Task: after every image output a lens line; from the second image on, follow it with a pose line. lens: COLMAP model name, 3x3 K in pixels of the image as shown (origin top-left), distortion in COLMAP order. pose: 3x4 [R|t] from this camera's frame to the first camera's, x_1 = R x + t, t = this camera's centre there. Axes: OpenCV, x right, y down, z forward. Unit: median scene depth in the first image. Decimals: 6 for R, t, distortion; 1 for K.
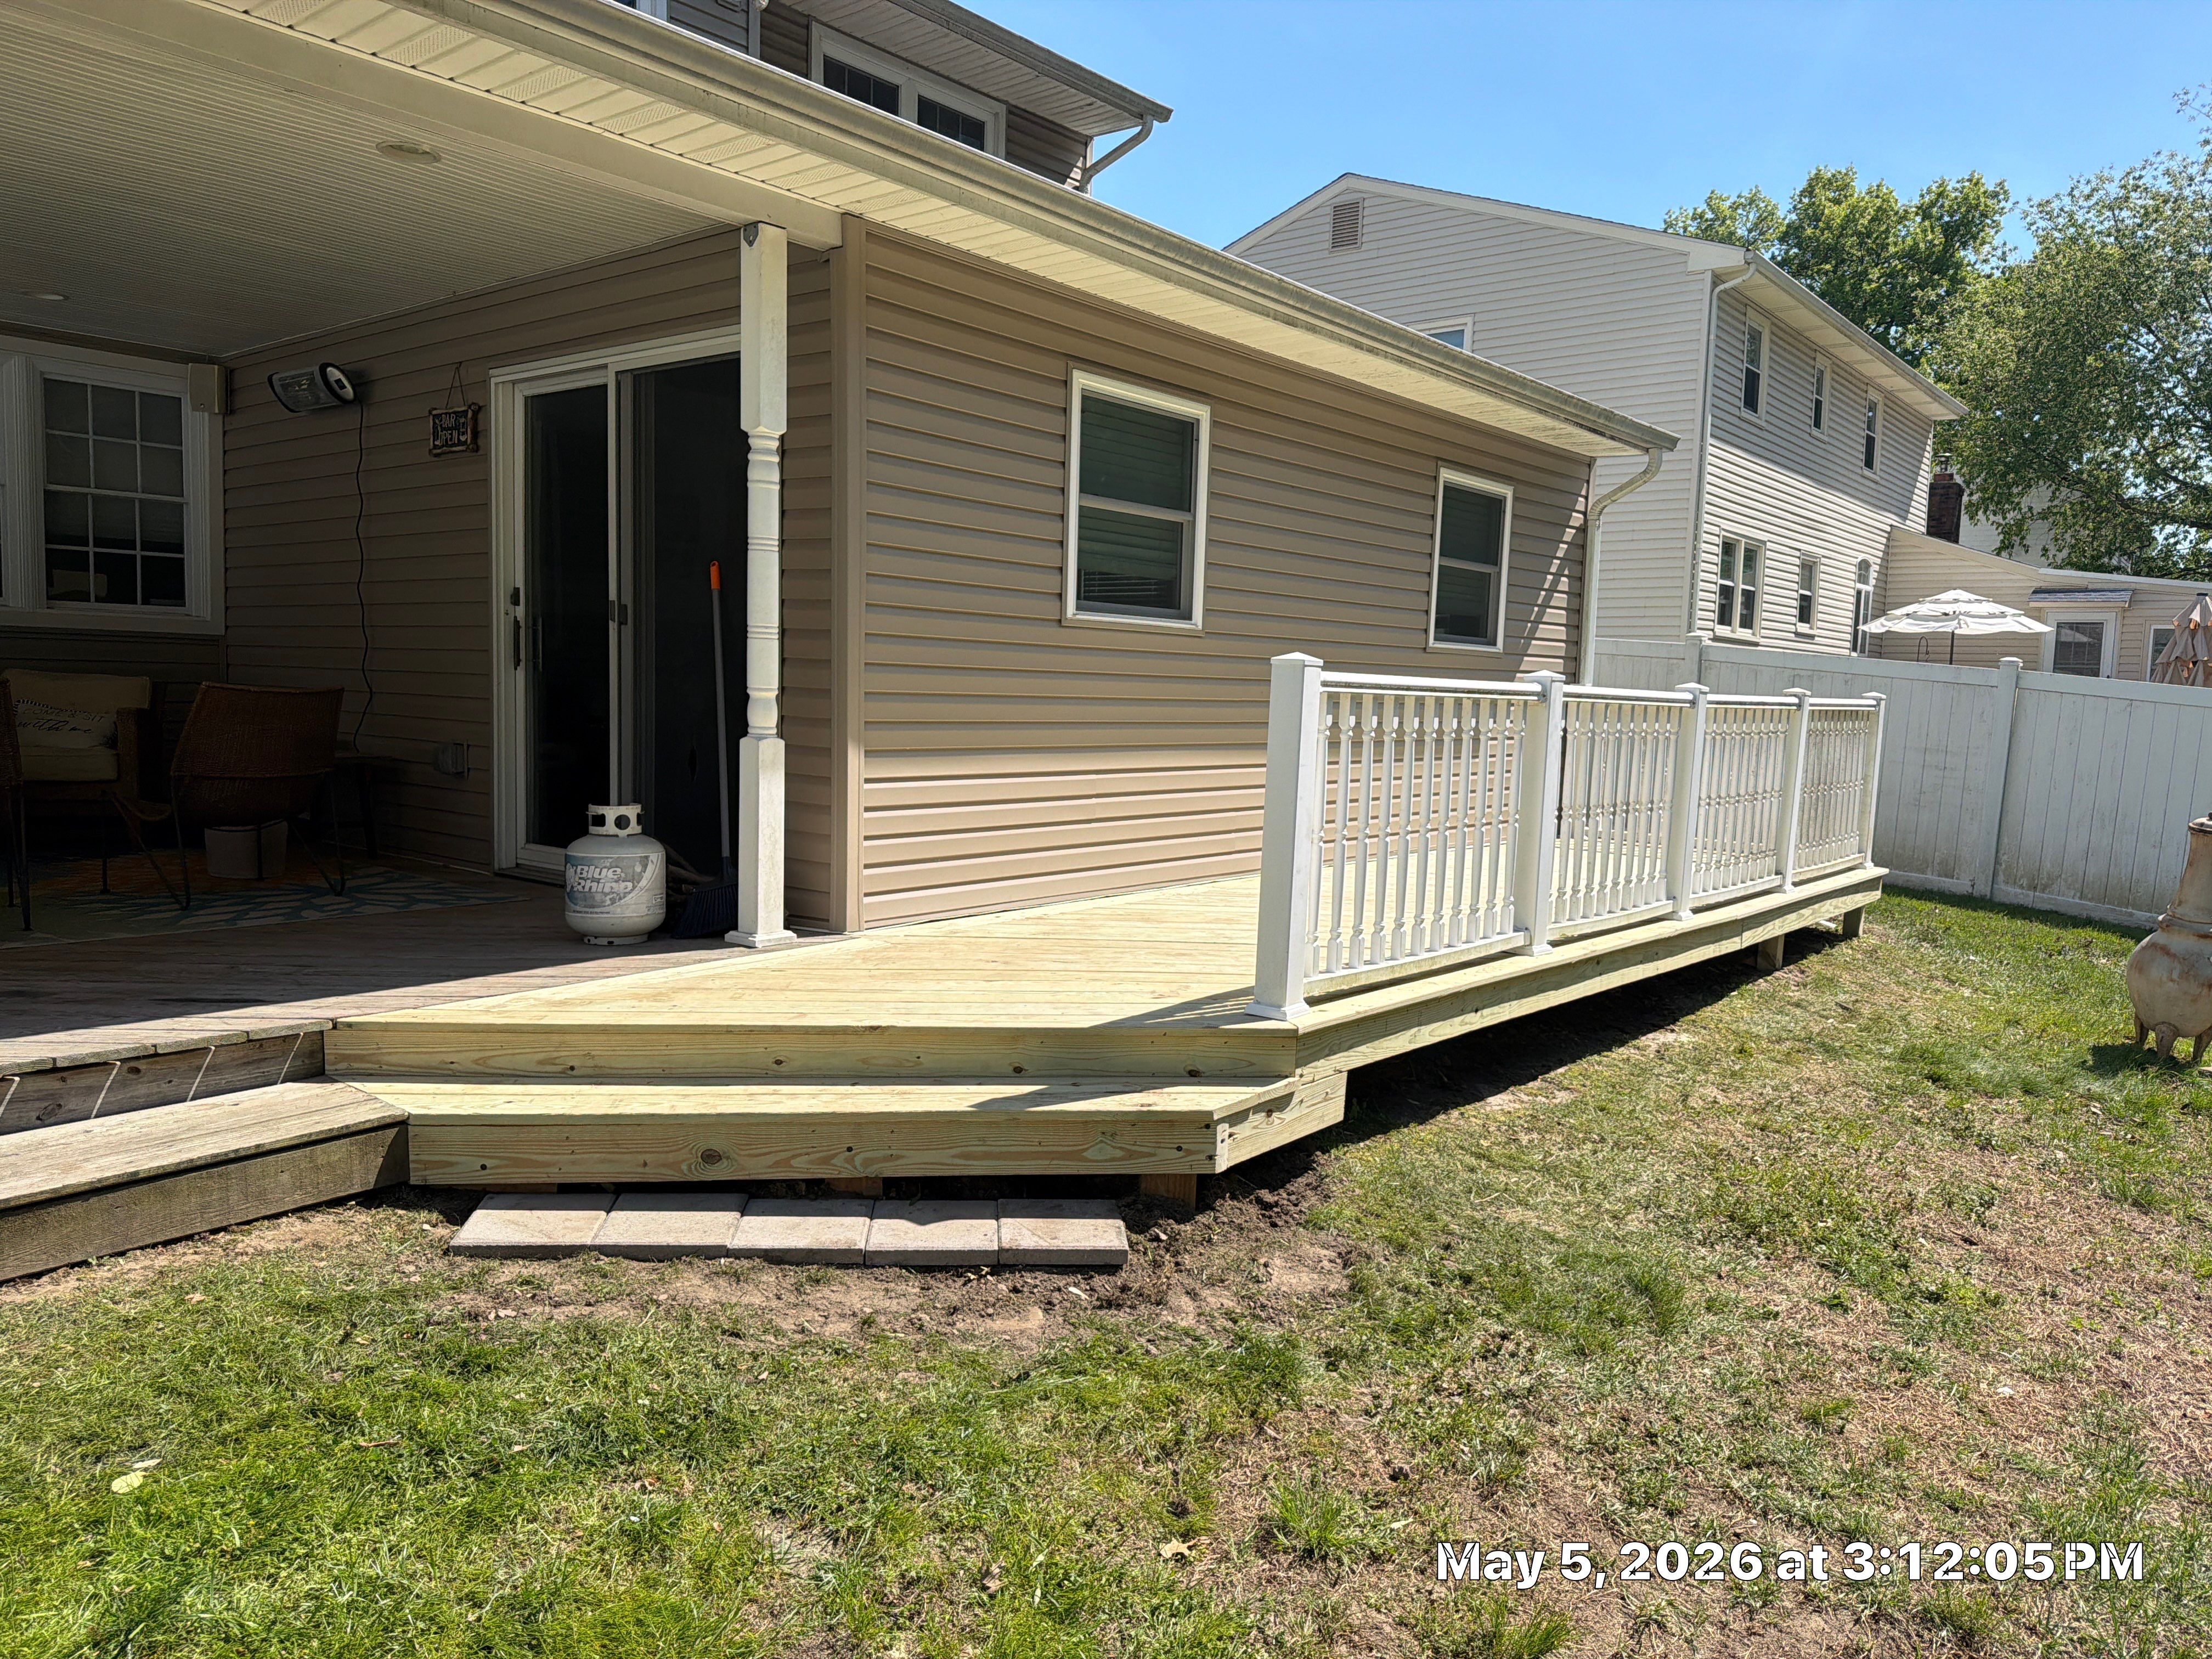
lens RADIAL K [[1519.6, 0, 1106.0], [0, 1519.6, 829.5], [0, 0, 1]] dist [0.047492, -0.071091]
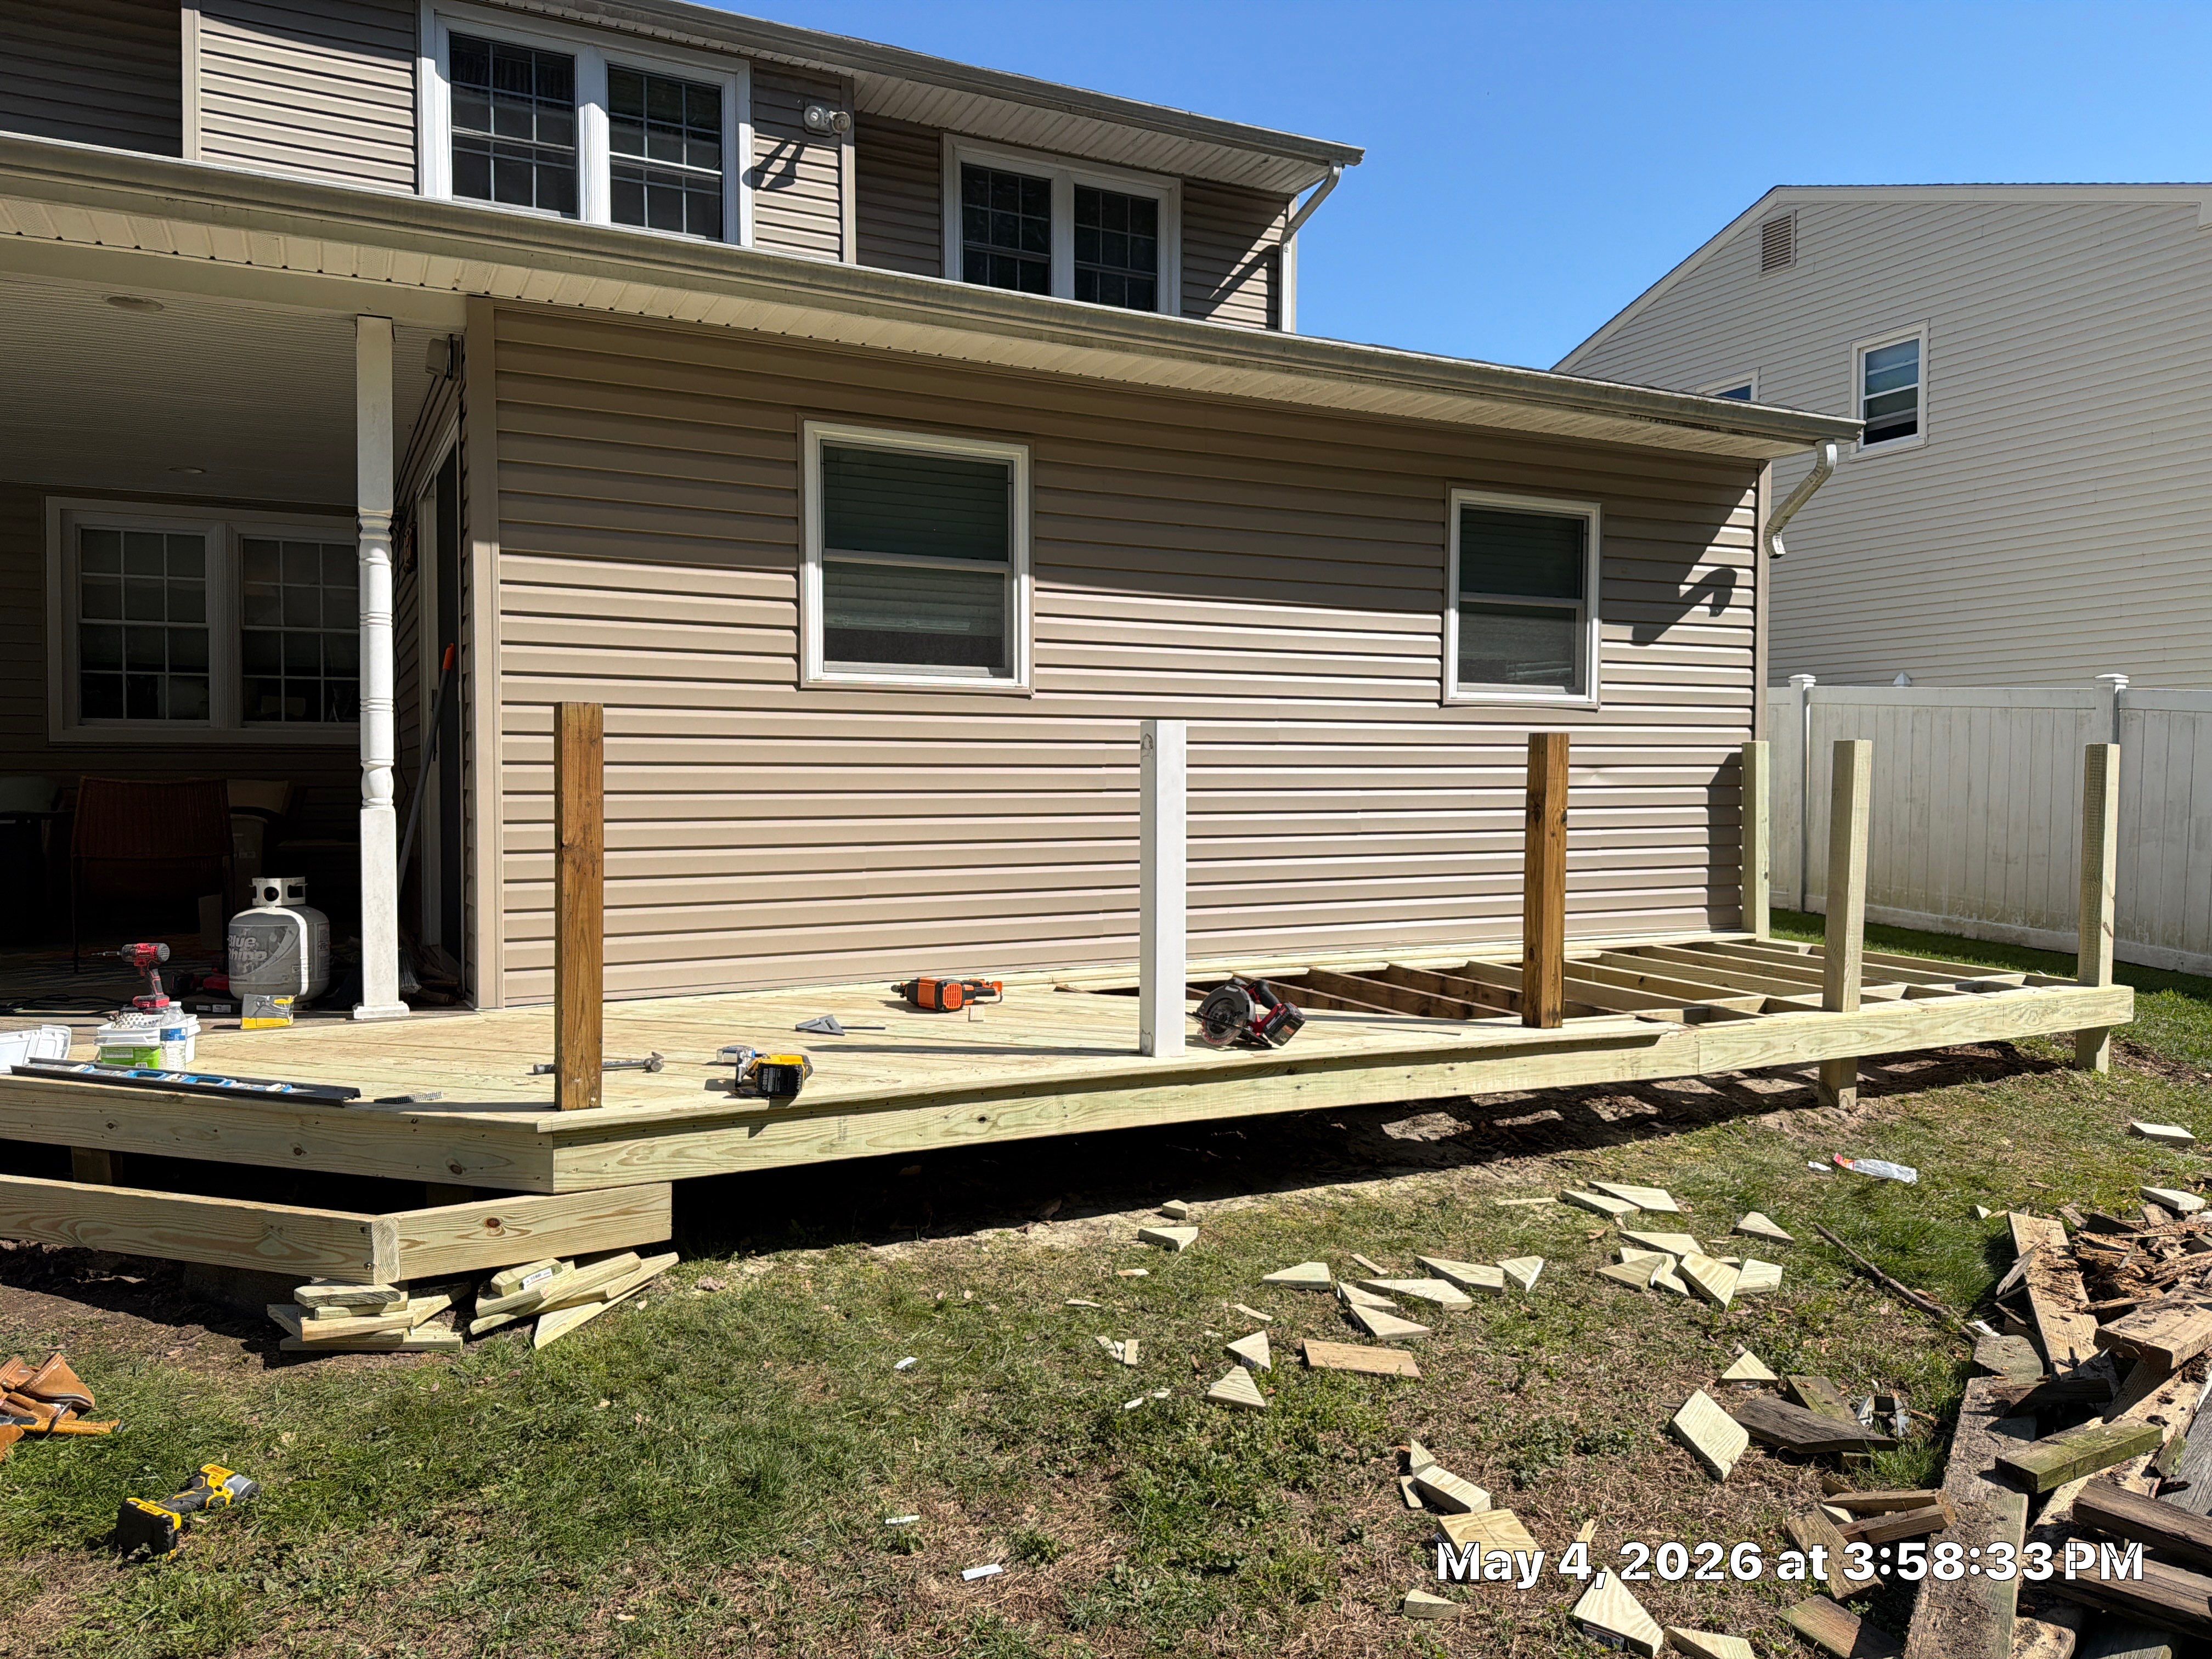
lens RADIAL K [[1519.6, 0, 1106.0], [0, 1519.6, 829.5], [0, 0, 1]] dist [0.047492, -0.071091]
pose [[0.918896, -0.019931, -0.393997, 0.473715], [-0.007178, 0.997713, -0.067211, 0.013275], [0.394435, 0.064588, 0.916651, 0.199843]]
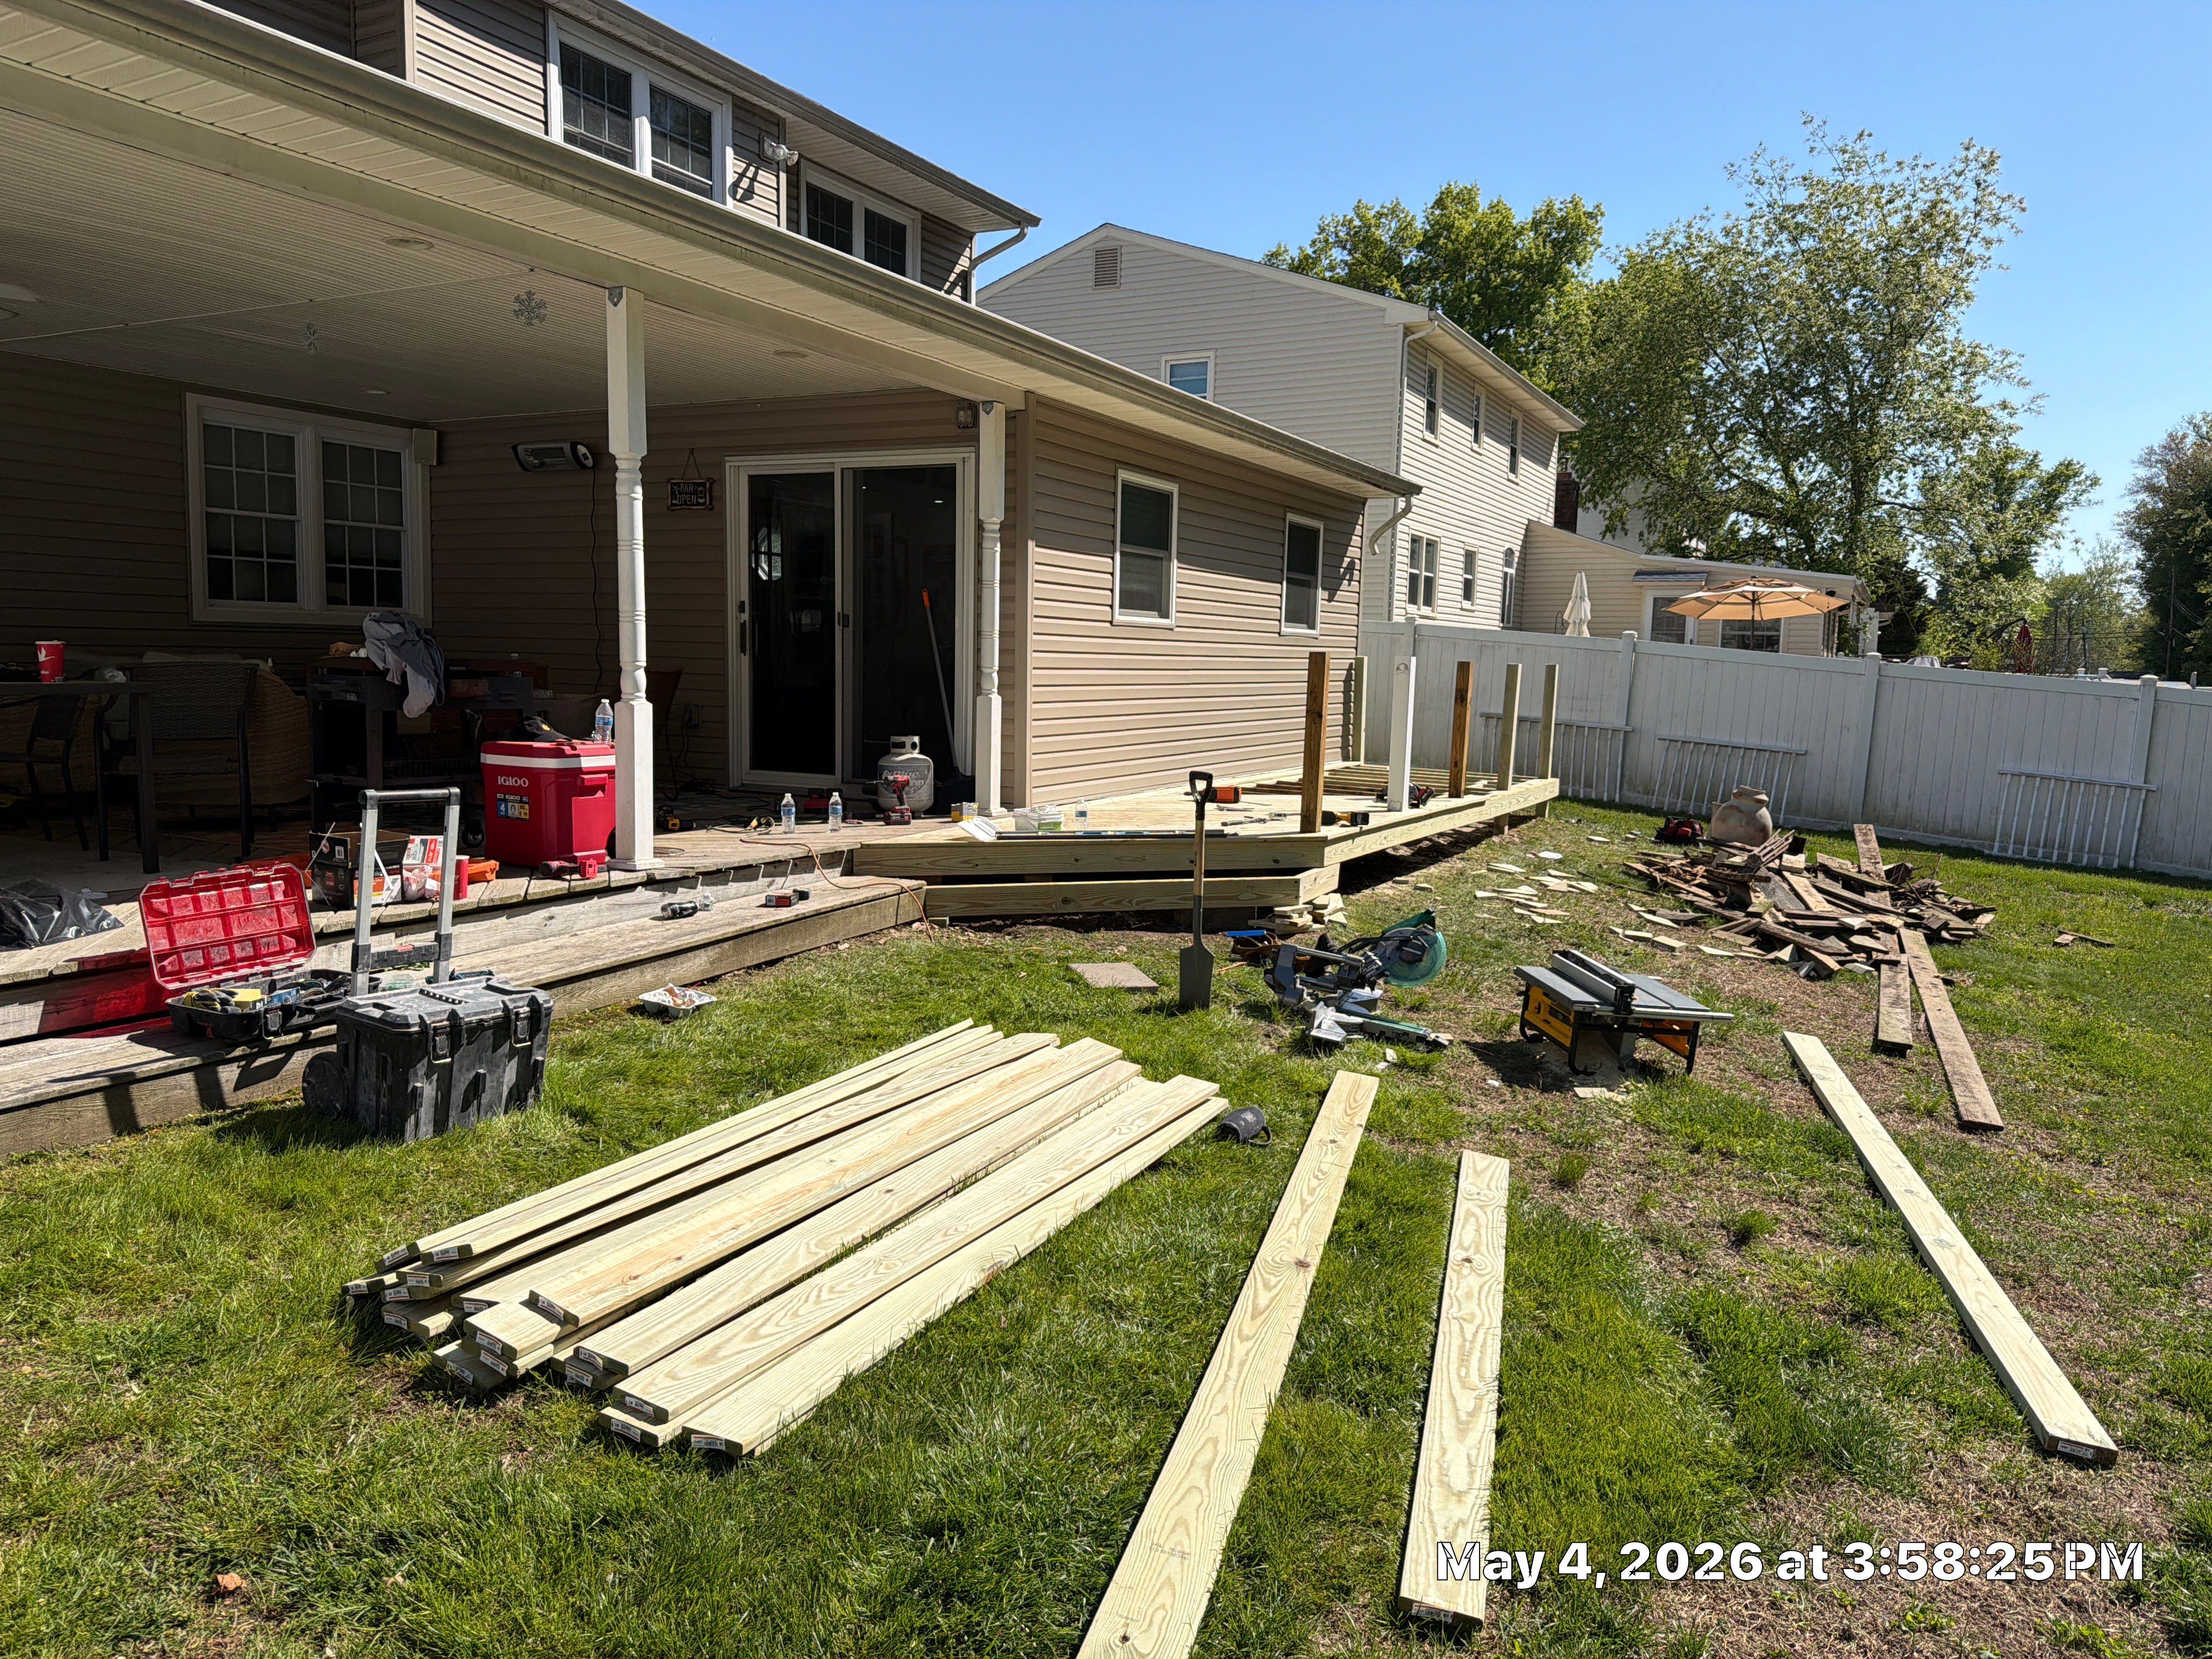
lens RADIAL K [[1488.1, 0, 1089.3], [0, 1488.1, 830.7], [0, 0, 1]] dist [0.074258, -0.121275]
pose [[0.979866, -0.033029, 0.196905, -0.349499], [0.027999, 0.999208, 0.028273, 0.037439], [-0.197683, -0.022190, 0.980015, -0.528082]]
